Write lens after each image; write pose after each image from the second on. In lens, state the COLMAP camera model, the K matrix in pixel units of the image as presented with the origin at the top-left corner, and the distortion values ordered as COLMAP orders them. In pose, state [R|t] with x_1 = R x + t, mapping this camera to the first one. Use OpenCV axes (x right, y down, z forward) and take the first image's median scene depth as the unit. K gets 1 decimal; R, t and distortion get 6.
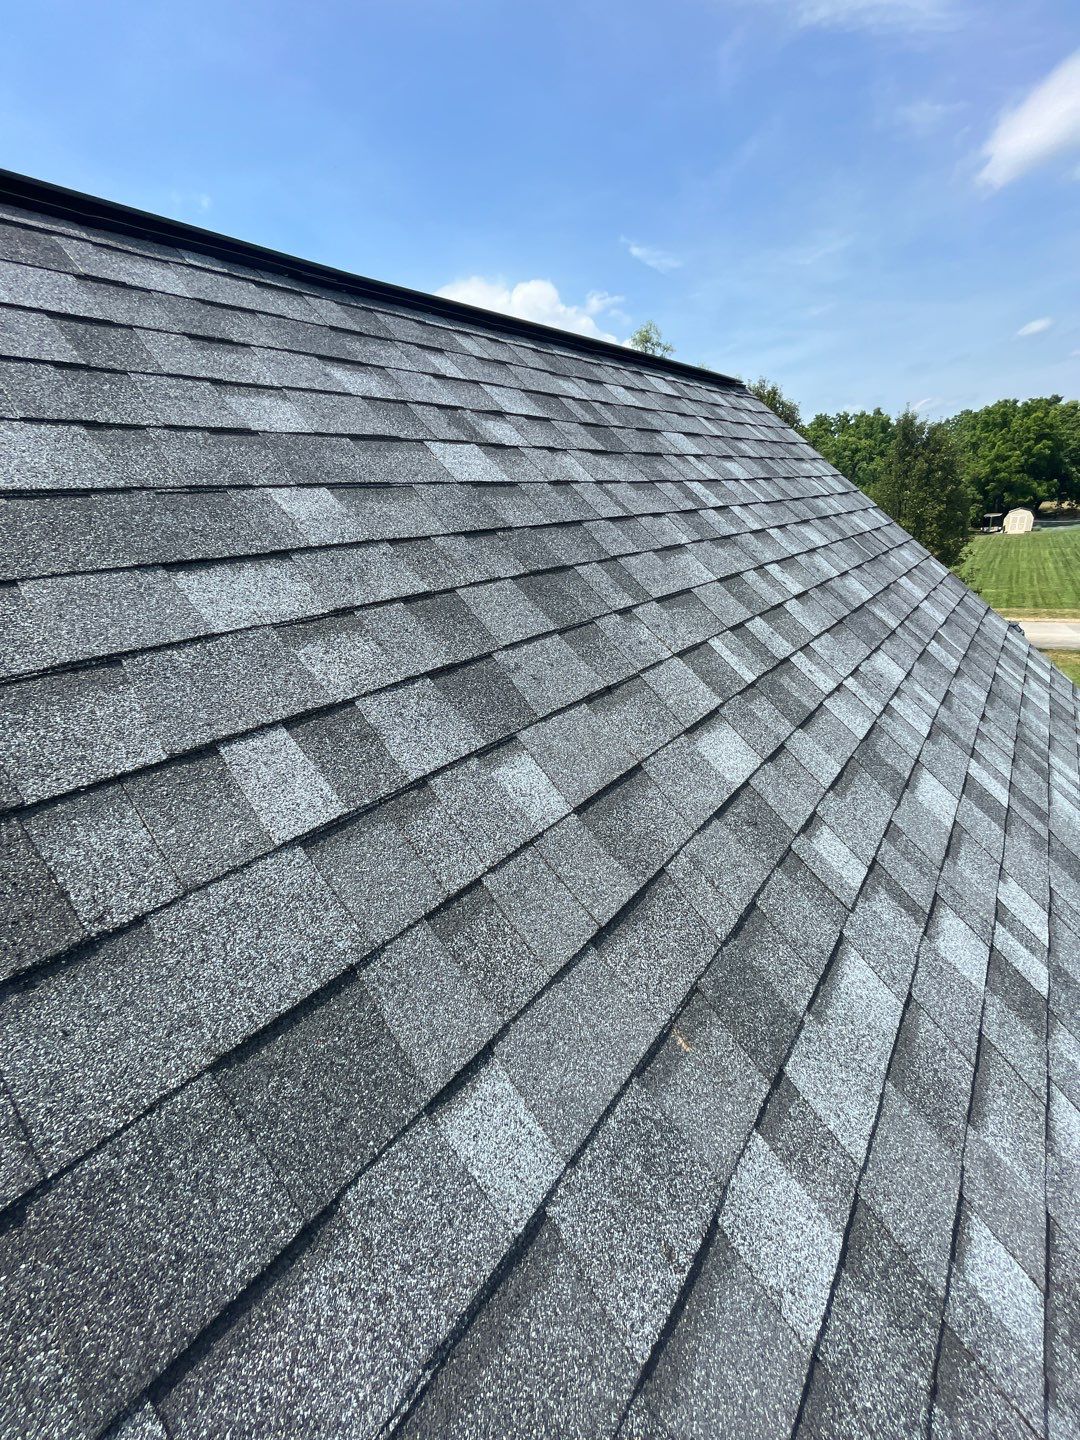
lens RADIAL K [[596.1, 0, 542.9], [0, 596.1, 719.2], [0, 0, 1]] dist [-0.002320, 0.000658]
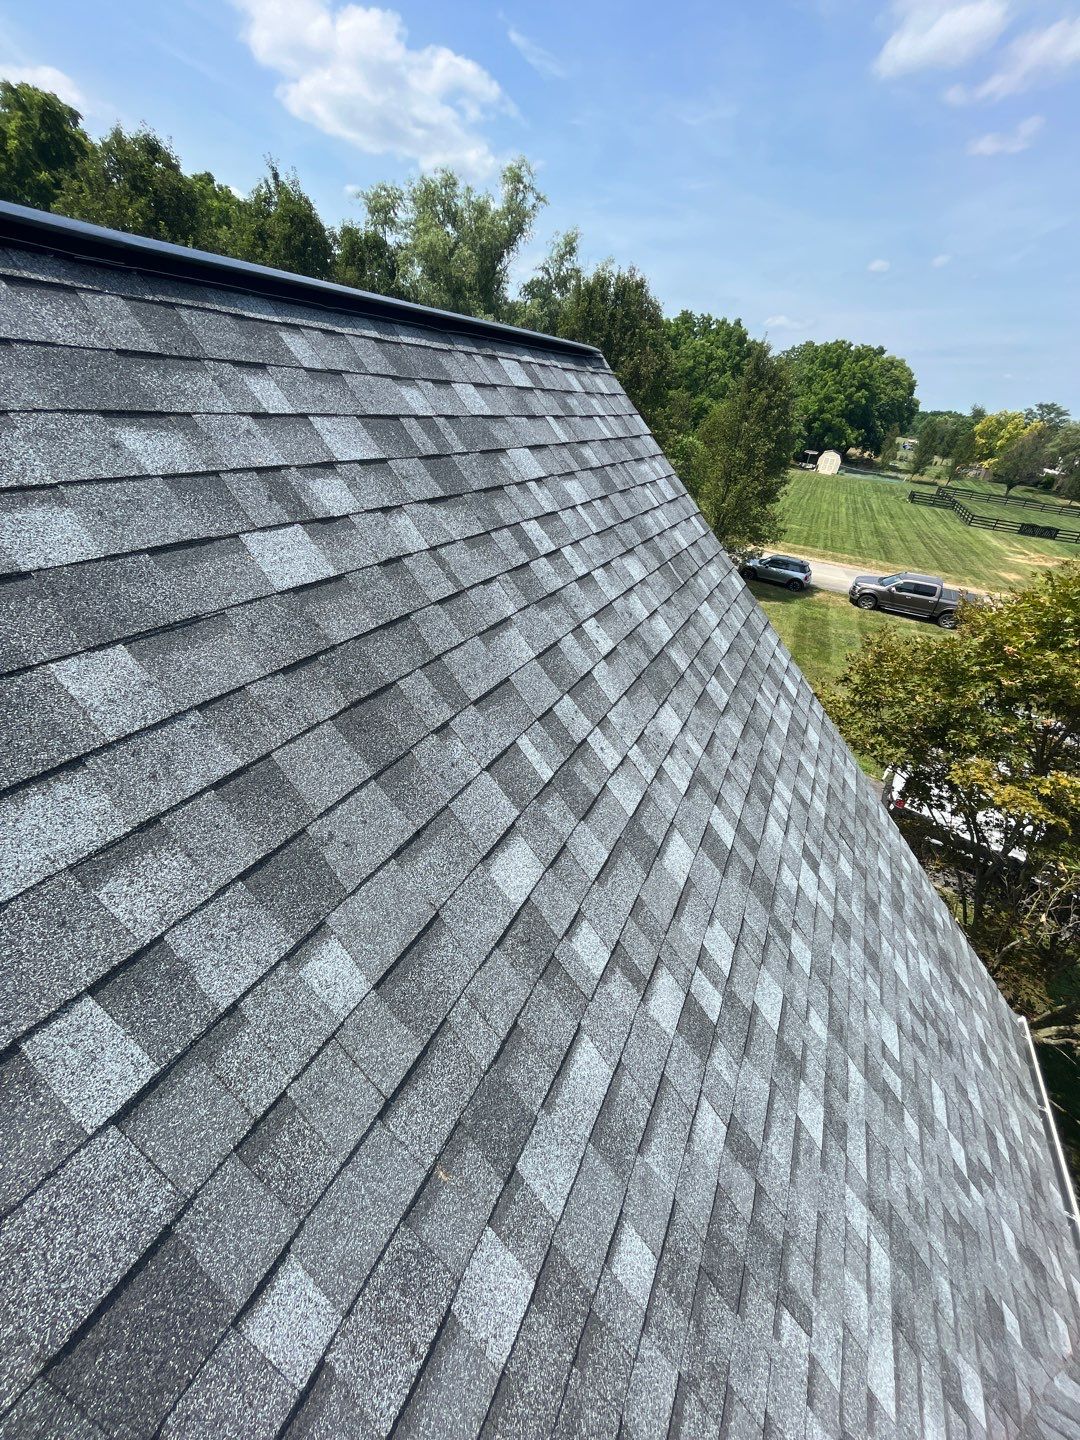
lens RADIAL K [[596.1, 0, 552.2], [0, 596.1, 719.9], [0, 0, 1]] dist [-0.002320, 0.000658]
pose [[0.953180, 0.056836, 0.297014, 0.008627], [-0.115914, 0.975829, 0.185261, -0.627013], [-0.279306, -0.211015, 0.936729, -0.102534]]
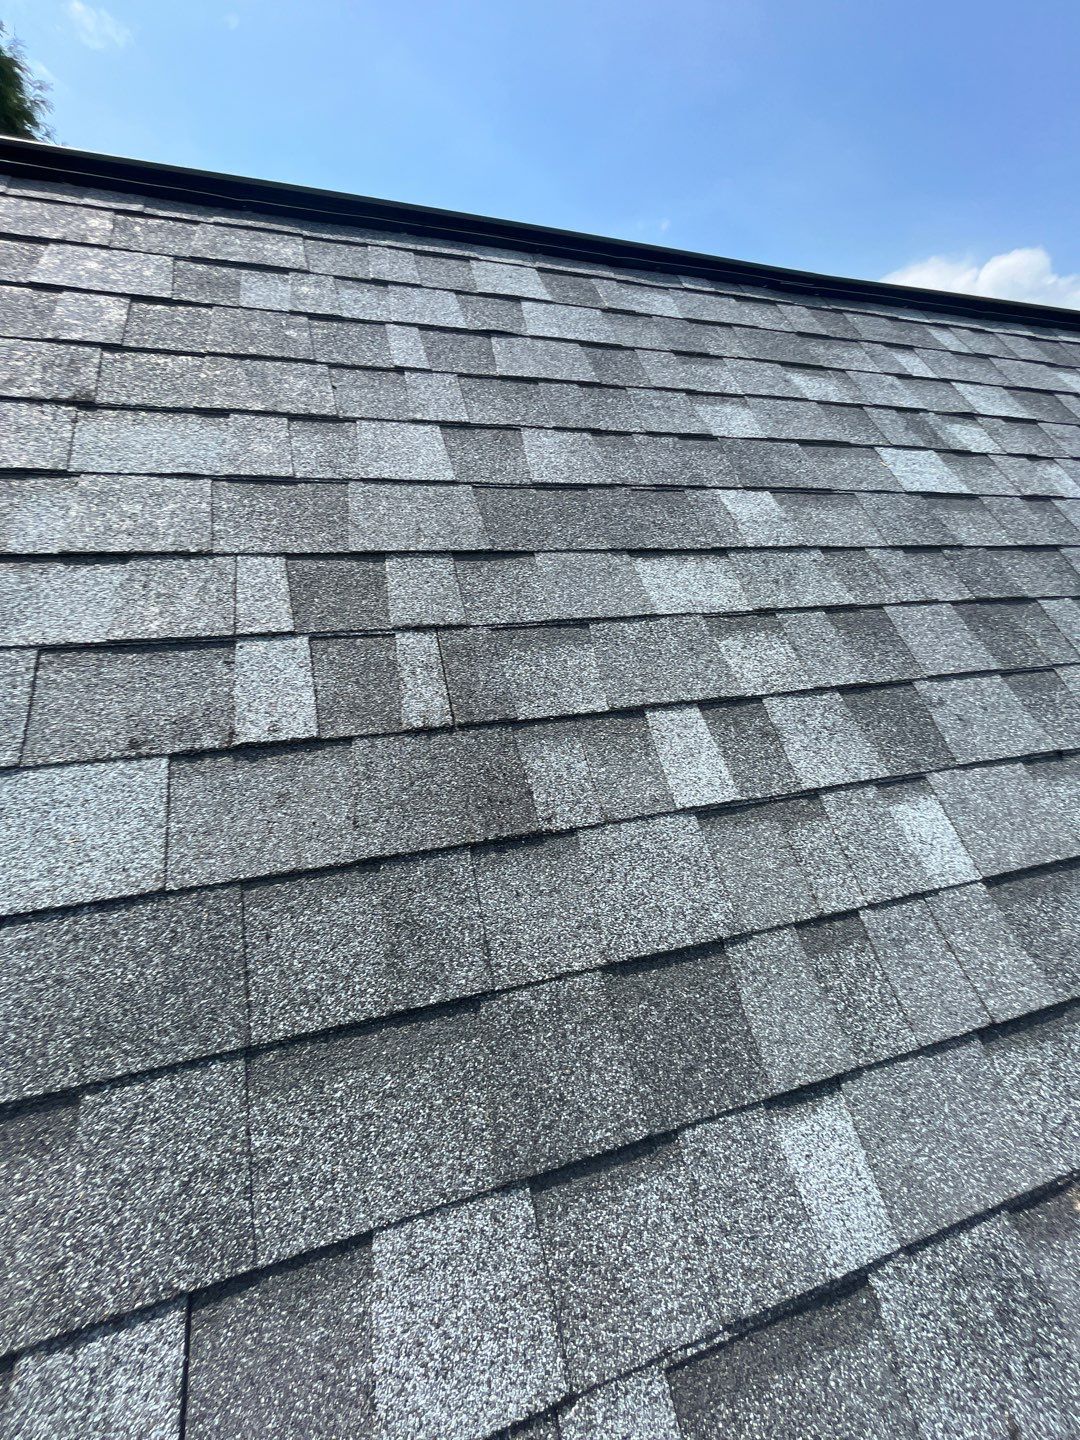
lens RADIAL K [[596.1, 0, 528.7], [0, 596.1, 719.1], [0, 0, 1]] dist [-0.002320, 0.000658]
pose [[0.826565, 0.239234, -0.509468, -0.106425], [-0.241467, 0.968364, 0.062962, 0.033339], [0.508413, 0.070978, 0.858183, -0.080677]]
